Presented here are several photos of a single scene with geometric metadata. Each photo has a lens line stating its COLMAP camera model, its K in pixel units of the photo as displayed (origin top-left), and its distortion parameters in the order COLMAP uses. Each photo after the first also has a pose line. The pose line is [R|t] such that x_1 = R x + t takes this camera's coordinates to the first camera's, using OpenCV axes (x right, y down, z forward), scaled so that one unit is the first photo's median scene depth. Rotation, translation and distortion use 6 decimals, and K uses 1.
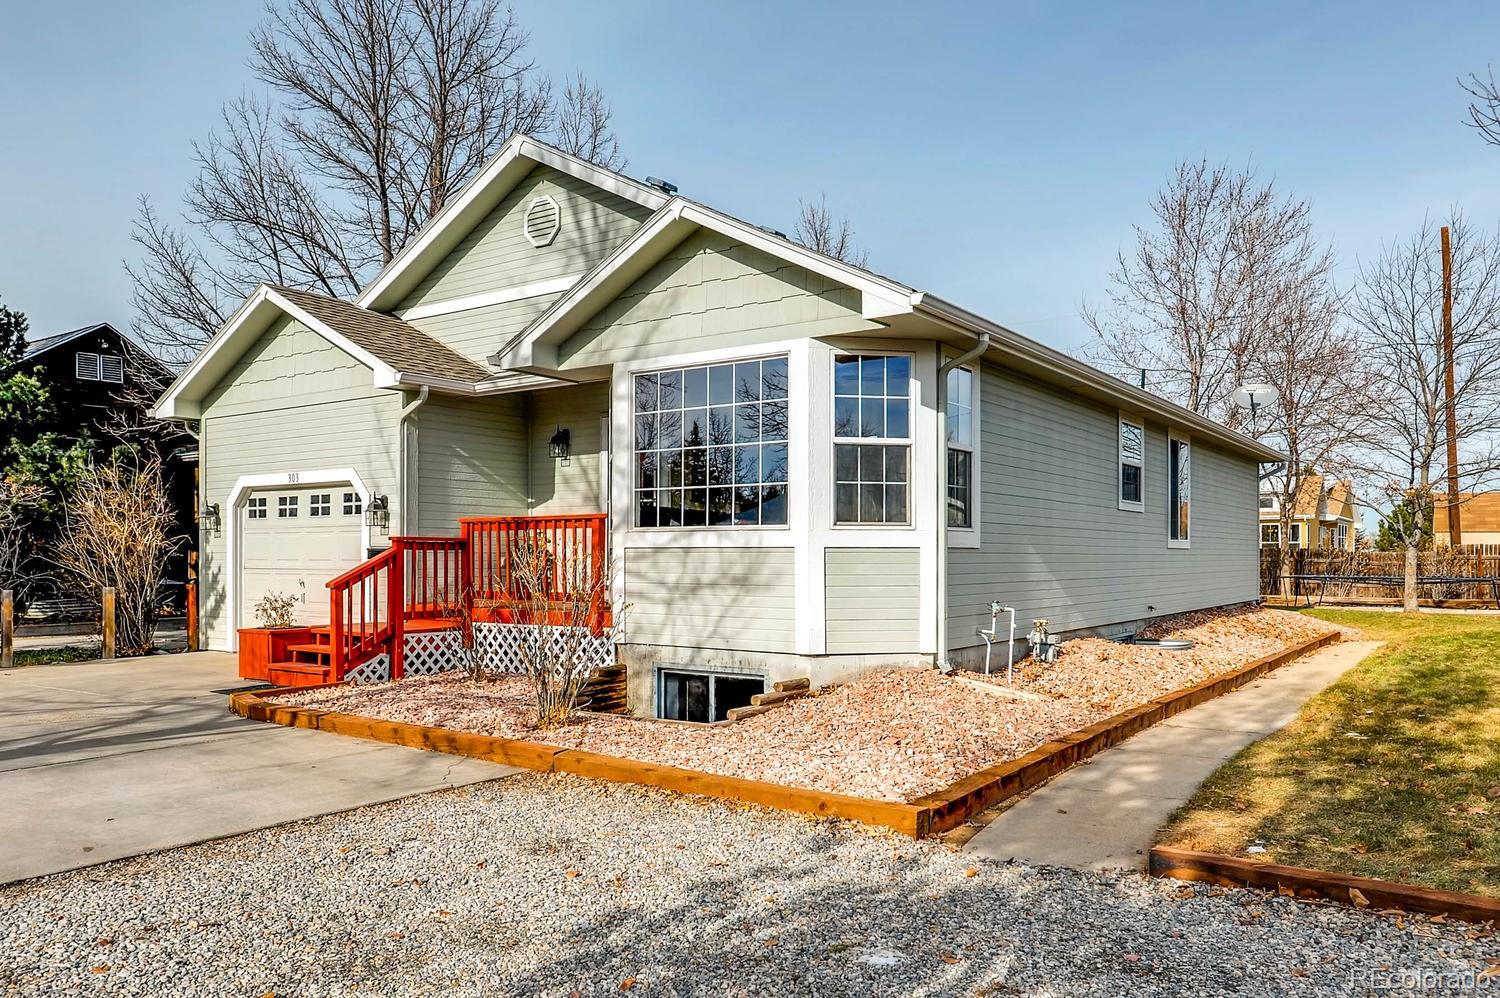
lens RADIAL K [[1065.2, 0, 754.8], [0, 1065.2, 495.9], [0, 0, 1]] dist [0.005101, 0.002642]
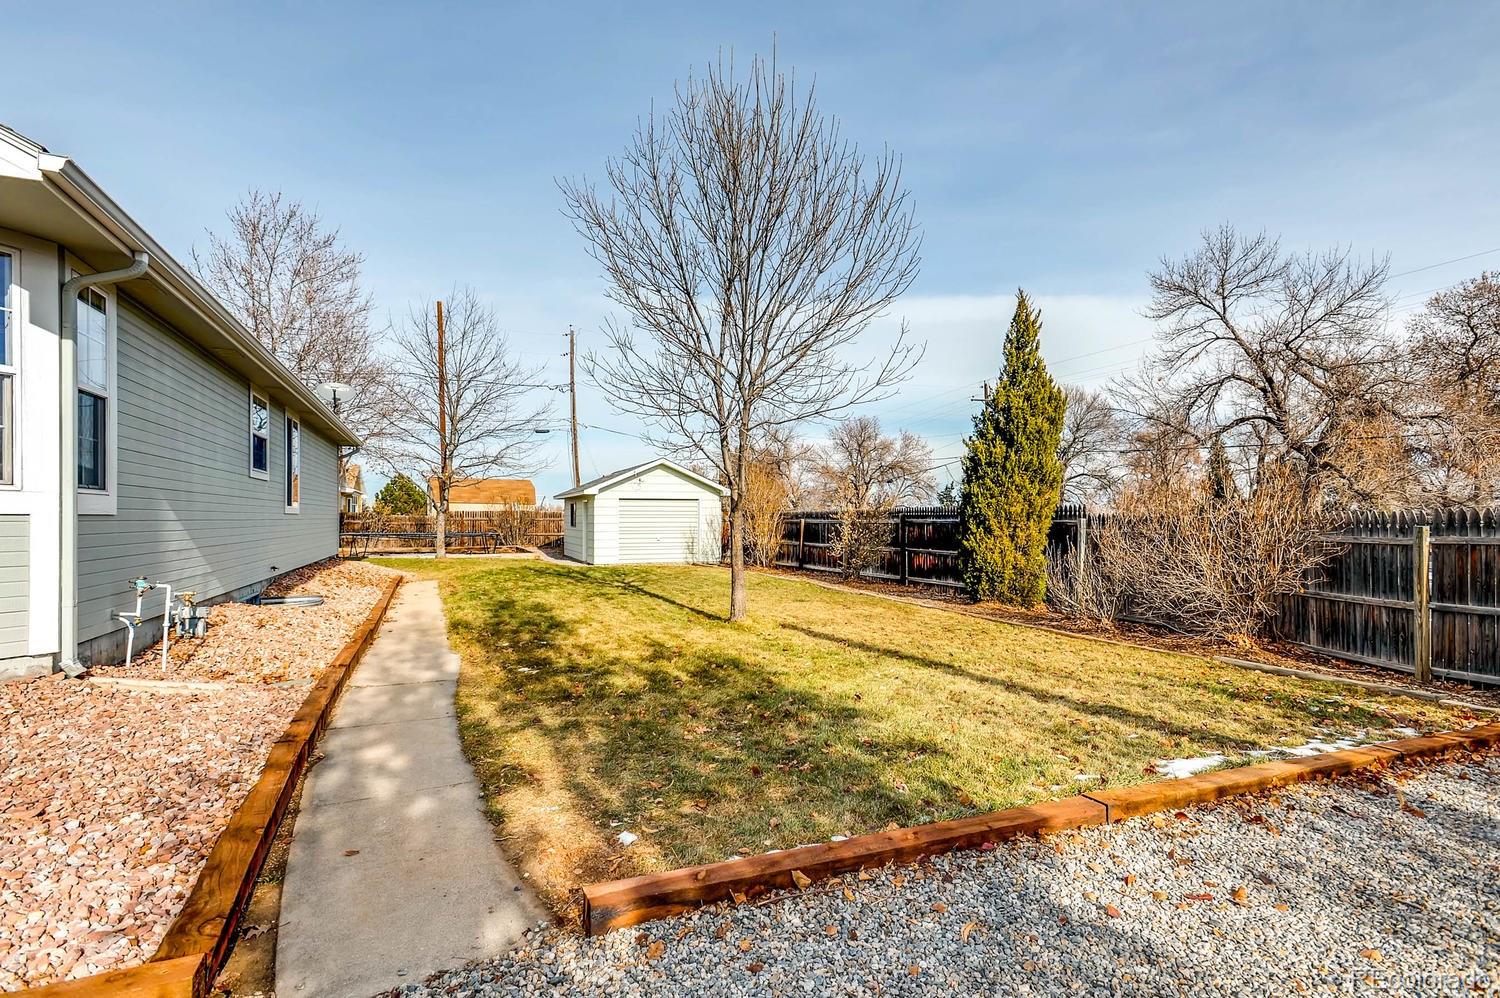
lens RADIAL K [[743.3, 0, 768.2], [0, 743.3, 518.5], [0, 0, 1]] dist [-0.000249, 0.003866]
pose [[0.529165, 0.000423, 0.848519, -0.012251], [-0.049218, 0.998331, 0.030197, 0.008467], [-0.847090, -0.057742, 0.528303, 0.241815]]
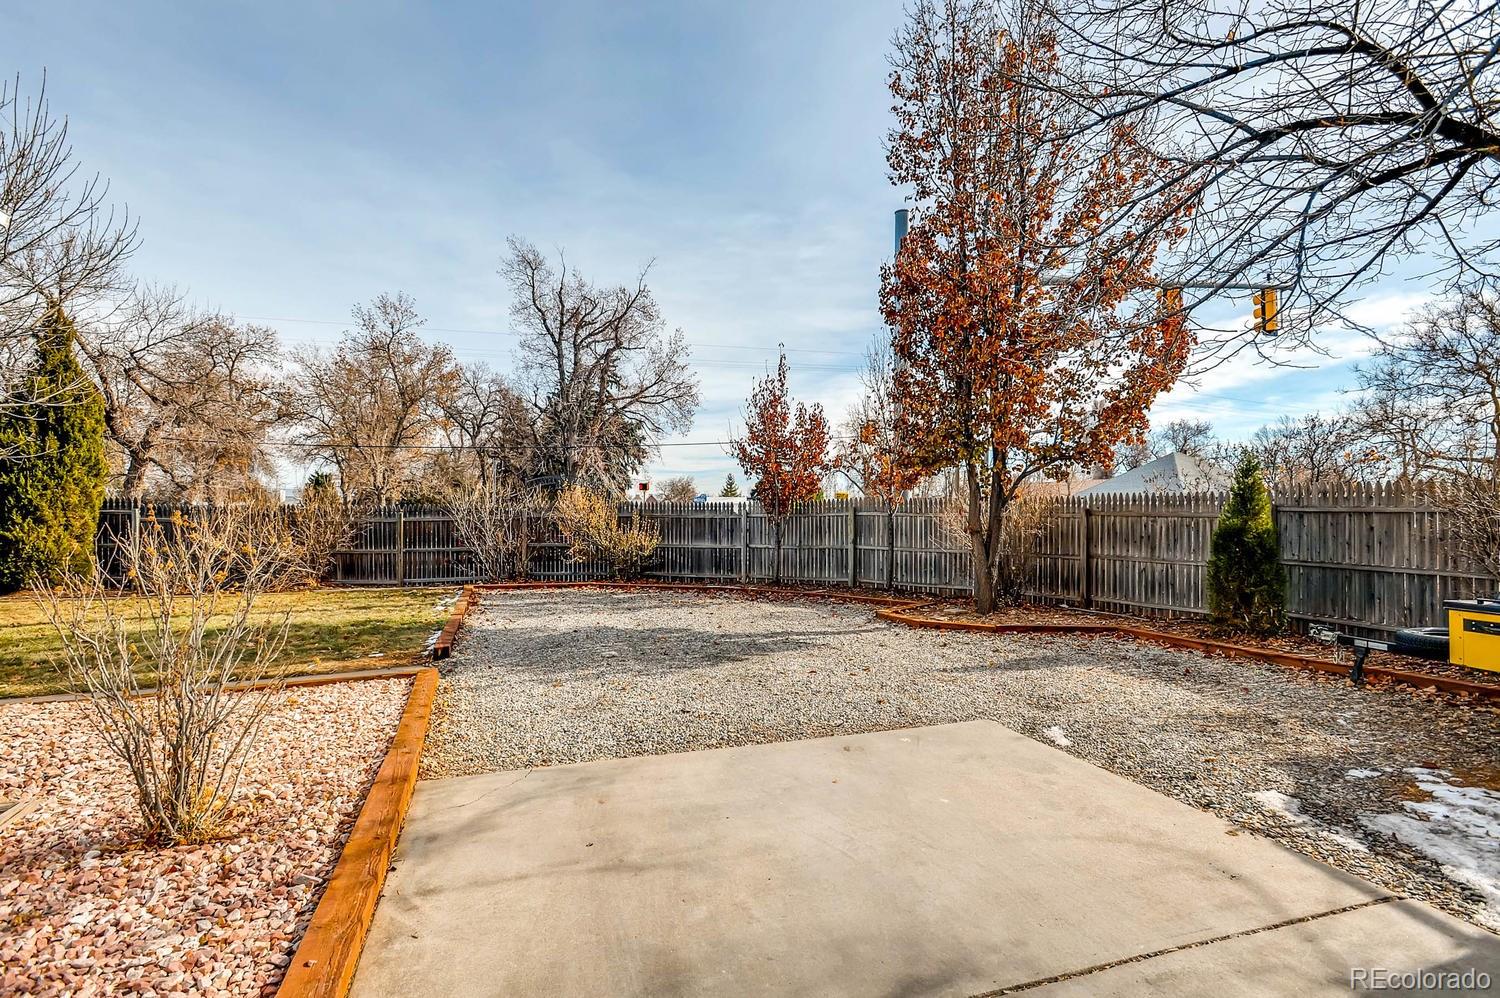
lens RADIAL K [[743.3, 0, 749.5], [0, 743.3, 499.2], [0, 0, 1]] dist [-0.000249, 0.003866]
pose [[-0.801243, -0.000007, 0.598339, -0.498314], [-0.037272, 0.998058, -0.049900, 0.027932], [-0.597177, -0.062284, -0.799687, 0.845627]]
